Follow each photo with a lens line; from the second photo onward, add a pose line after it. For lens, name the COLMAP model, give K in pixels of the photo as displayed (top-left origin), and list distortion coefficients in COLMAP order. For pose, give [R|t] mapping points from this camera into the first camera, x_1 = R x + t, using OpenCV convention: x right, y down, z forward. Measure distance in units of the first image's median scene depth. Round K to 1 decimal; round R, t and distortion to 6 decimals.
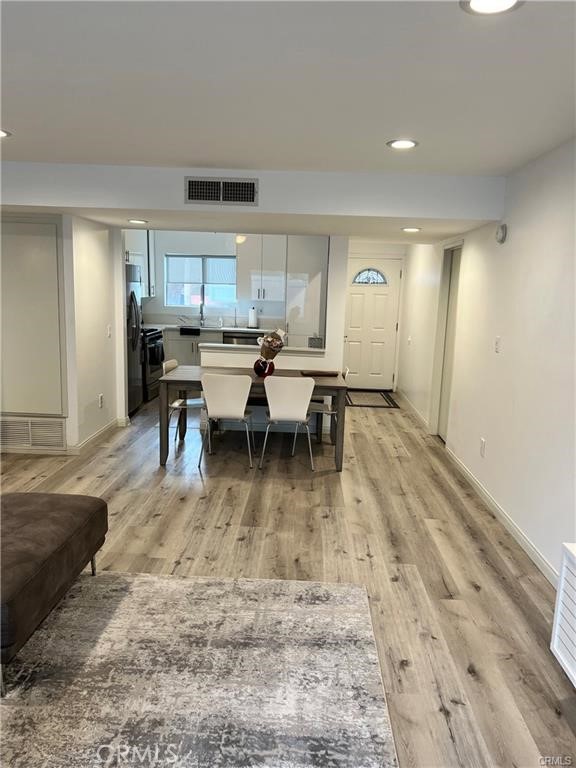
lens RADIAL K [[575.2, 0, 291.9], [0, 575.2, 388.2], [0, 0, 1]] dist [0.047026, -0.052050]
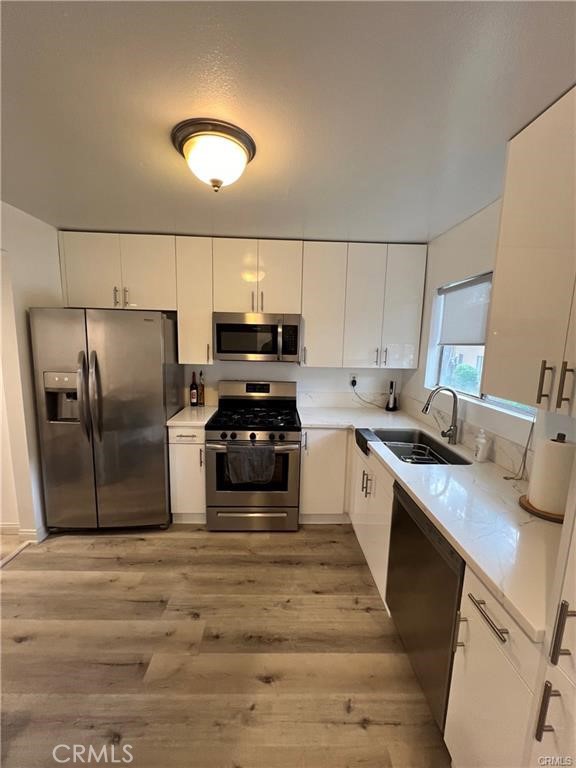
lens RADIAL K [[307.3, 0, 285.7], [0, 307.3, 386.9], [0, 0, 1]] dist [-0.001647, -0.000354]
pose [[0.063721, 0.120761, -0.990634, 0.117260], [-0.192967, 0.975409, 0.106493, -0.333444], [0.979134, 0.184374, 0.085457, 1.914947]]
